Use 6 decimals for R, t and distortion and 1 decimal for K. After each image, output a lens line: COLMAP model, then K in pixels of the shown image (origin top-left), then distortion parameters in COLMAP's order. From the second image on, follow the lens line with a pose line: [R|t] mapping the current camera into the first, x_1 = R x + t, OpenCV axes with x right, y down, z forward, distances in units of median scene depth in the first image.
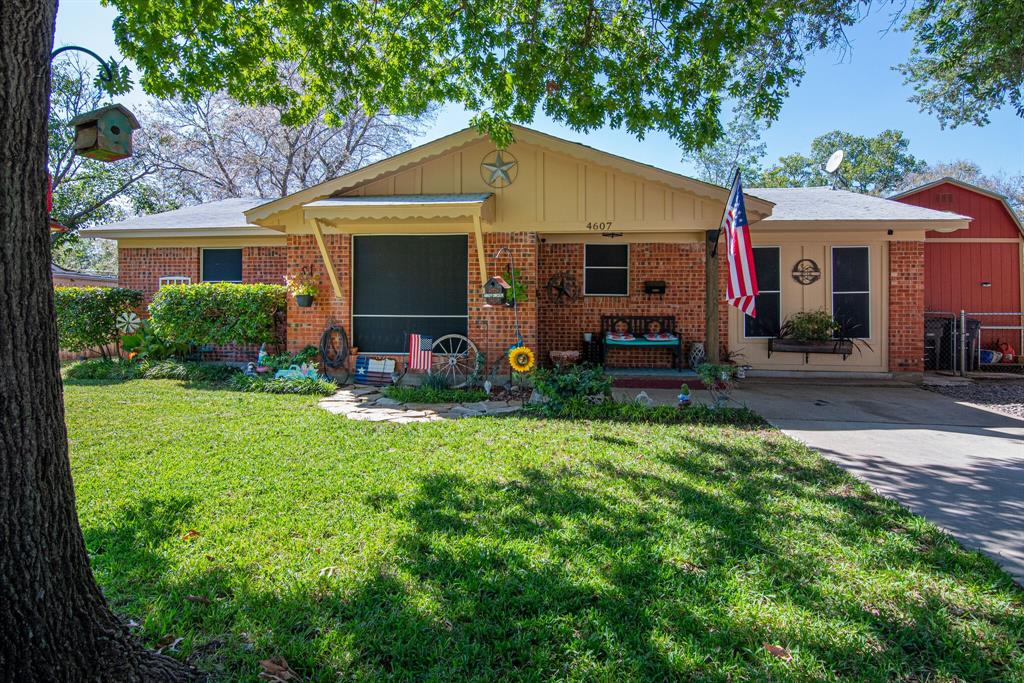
lens RADIAL K [[540.6, 0, 506.3], [0, 540.6, 296.5], [0, 0, 1]] dist [-0.008667, -0.002930]
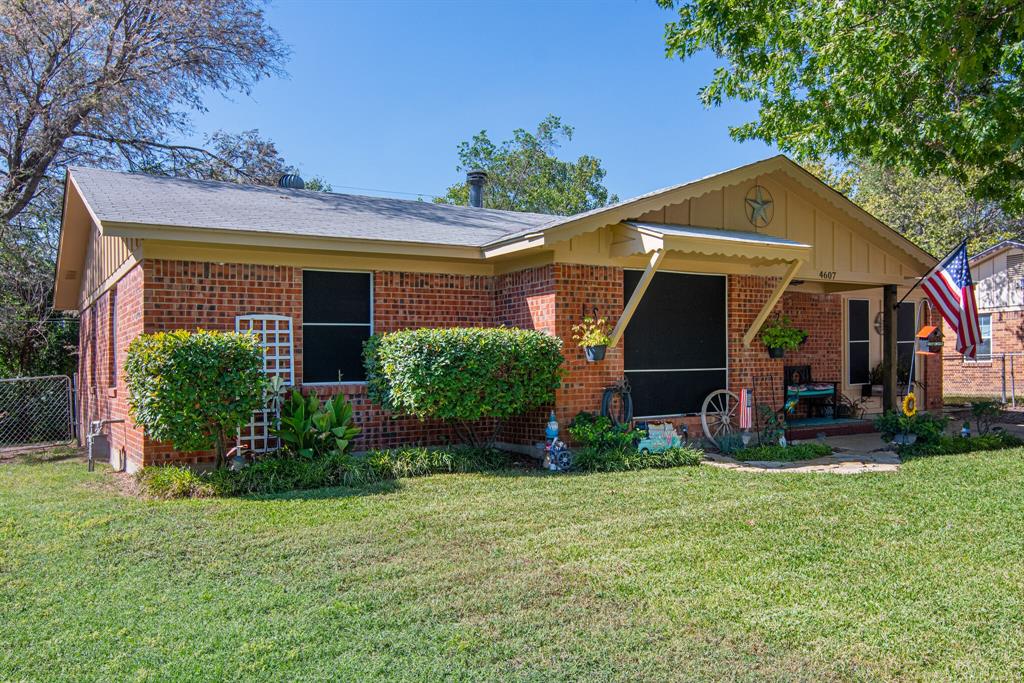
lens RADIAL K [[823.5, 0, 508.0], [0, 823.5, 350.8], [0, 0, 1]] dist [-0.004216, -0.007705]
pose [[0.787690, -0.006409, 0.616038, -1.120482], [0.005338, 0.999979, 0.003579, 0.000554], [-0.616049, 0.000469, 0.787708, 0.153395]]
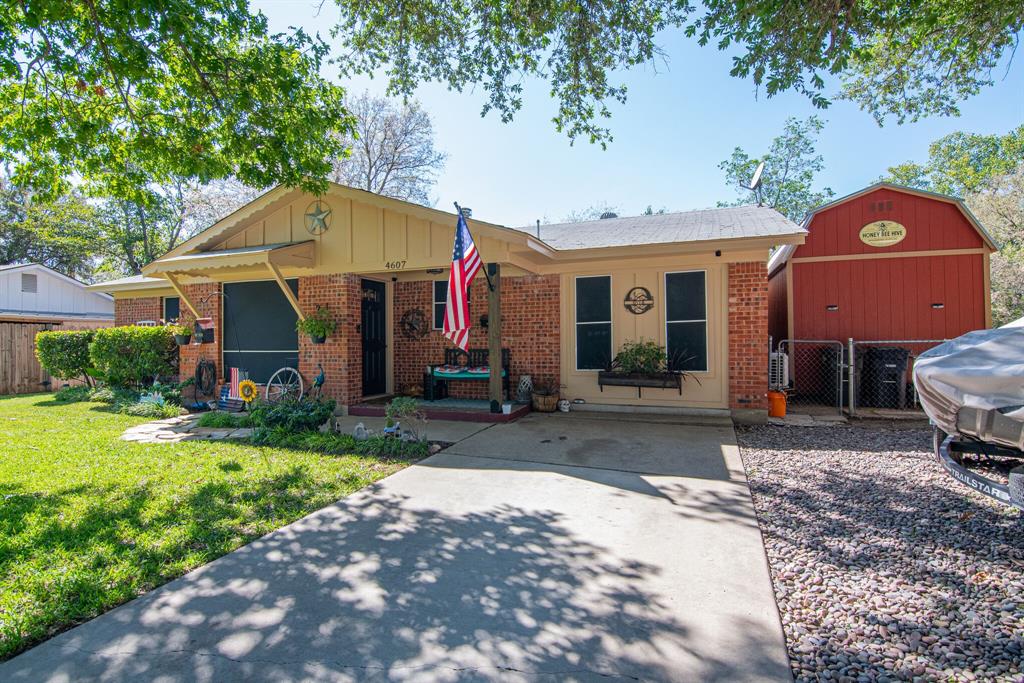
lens RADIAL K [[508.0, 0, 504.9], [0, 508.0, 333.2], [0, 0, 1]] dist [-0.011022, -0.002752]
pose [[0.966966, -0.017858, -0.254279, 0.575359], [0.020612, 0.999754, 0.008168, -0.000721], [0.254071, -0.013140, 0.967096, 0.086838]]
